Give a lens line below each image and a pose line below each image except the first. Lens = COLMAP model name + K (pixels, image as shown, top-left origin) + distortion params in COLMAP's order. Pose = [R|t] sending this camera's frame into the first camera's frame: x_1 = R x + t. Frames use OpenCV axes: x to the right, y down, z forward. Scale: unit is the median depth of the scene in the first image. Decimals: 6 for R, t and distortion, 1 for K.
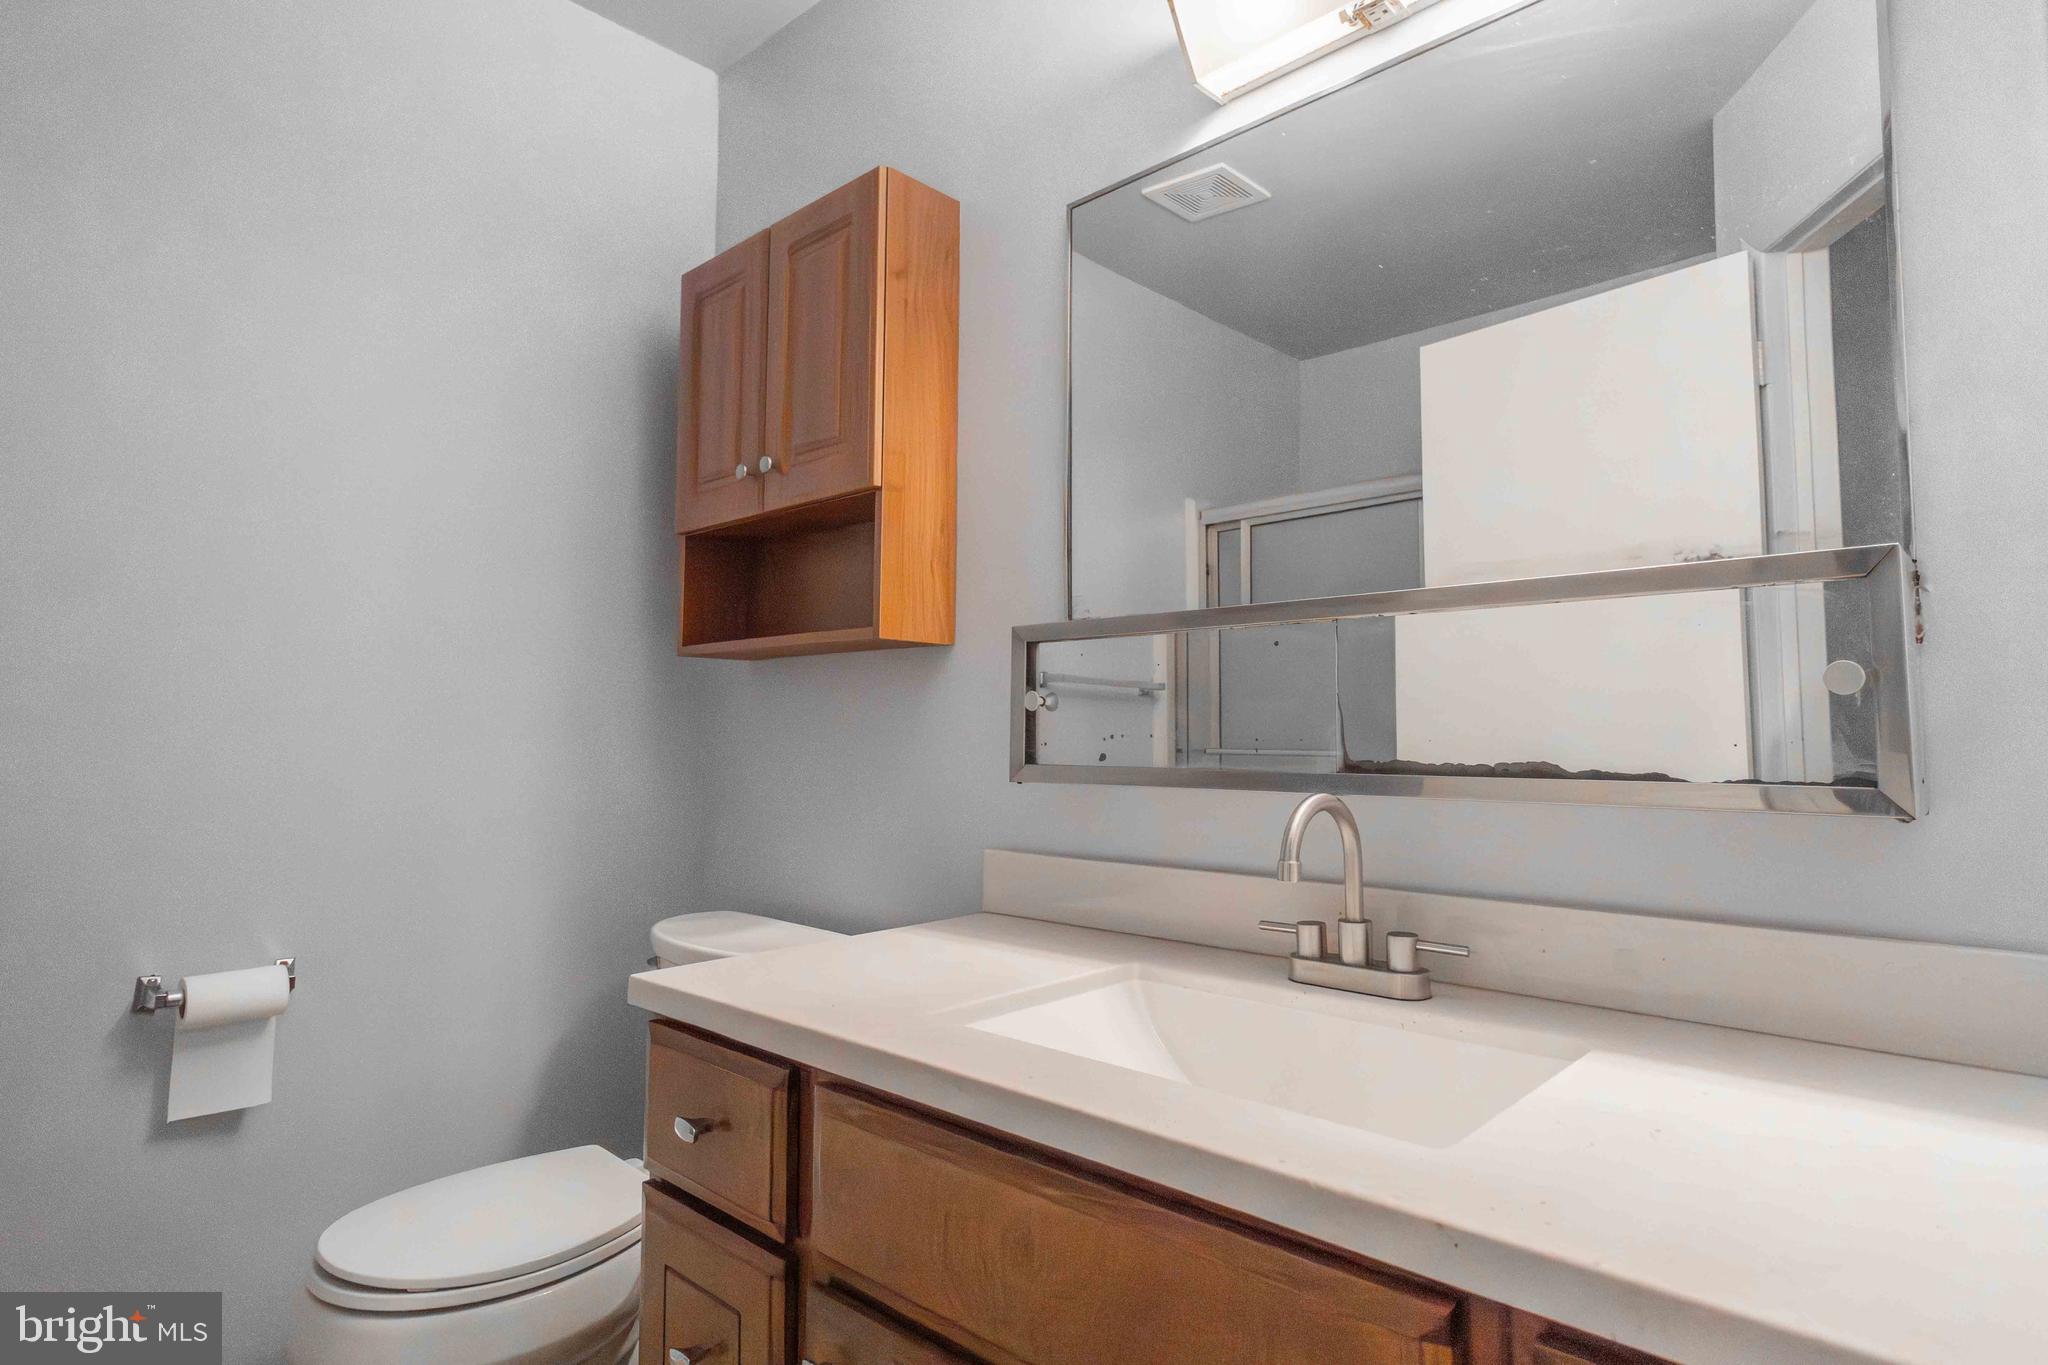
lens RADIAL K [[1070.8, 0, 1039.7], [0, 1070.8, 657.4], [0, 0, 1]] dist [0.016865, -0.002765]
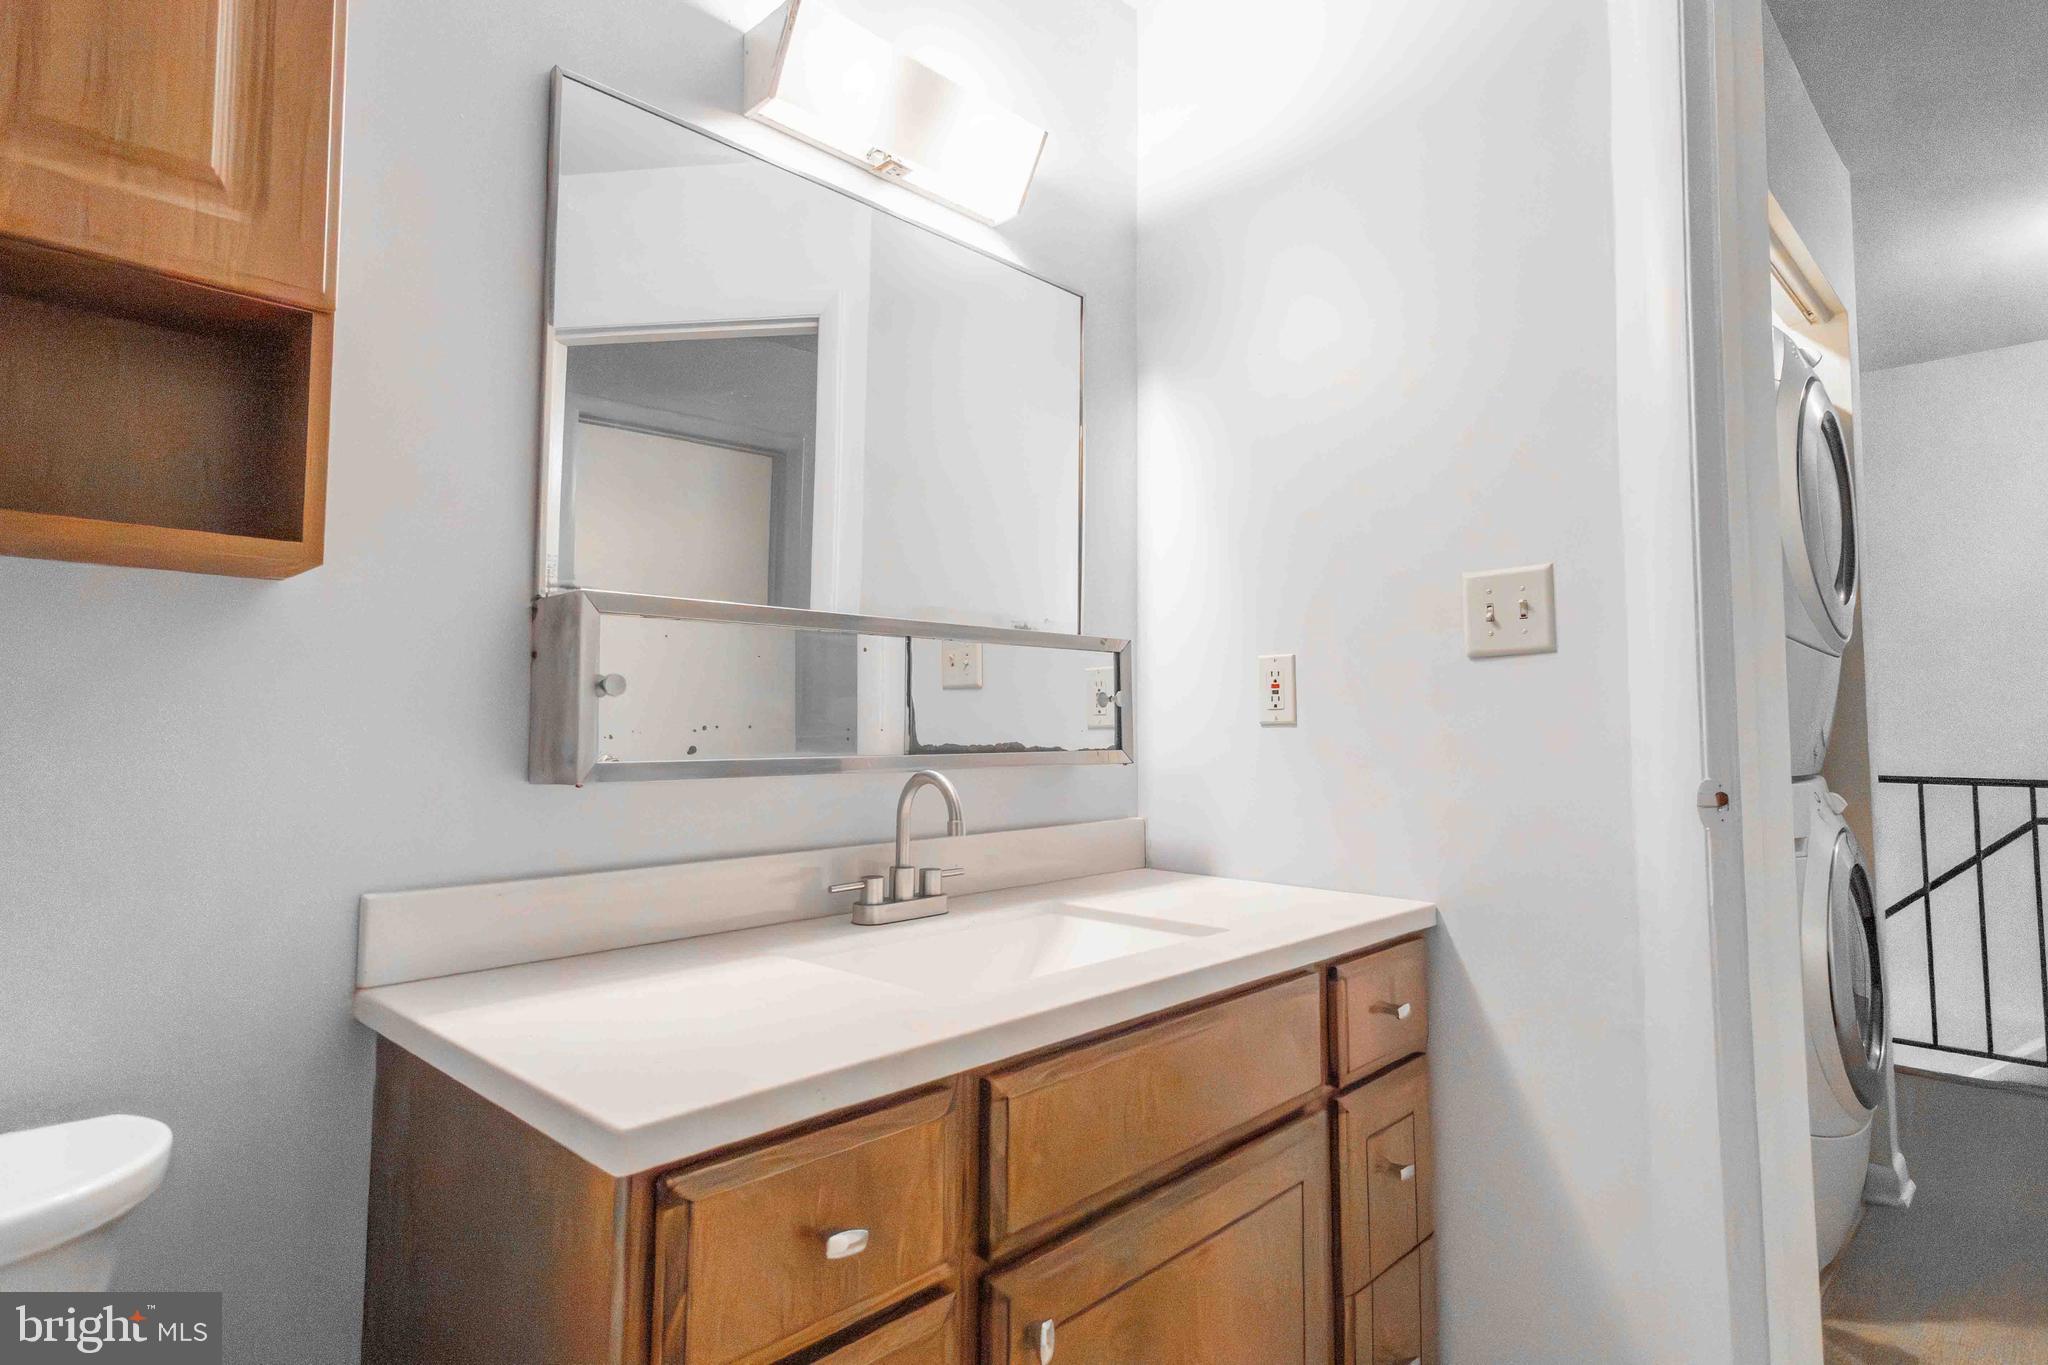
lens RADIAL K [[1070.8, 0, 1039.7], [0, 1070.8, 657.4], [0, 0, 1]] dist [0.016865, -0.002765]
pose [[0.026355, 0.065745, 0.997488, -1.078166], [-0.071163, 0.995427, -0.063729, 0.064214], [-0.997116, -0.069305, 0.030913, 0.850316]]
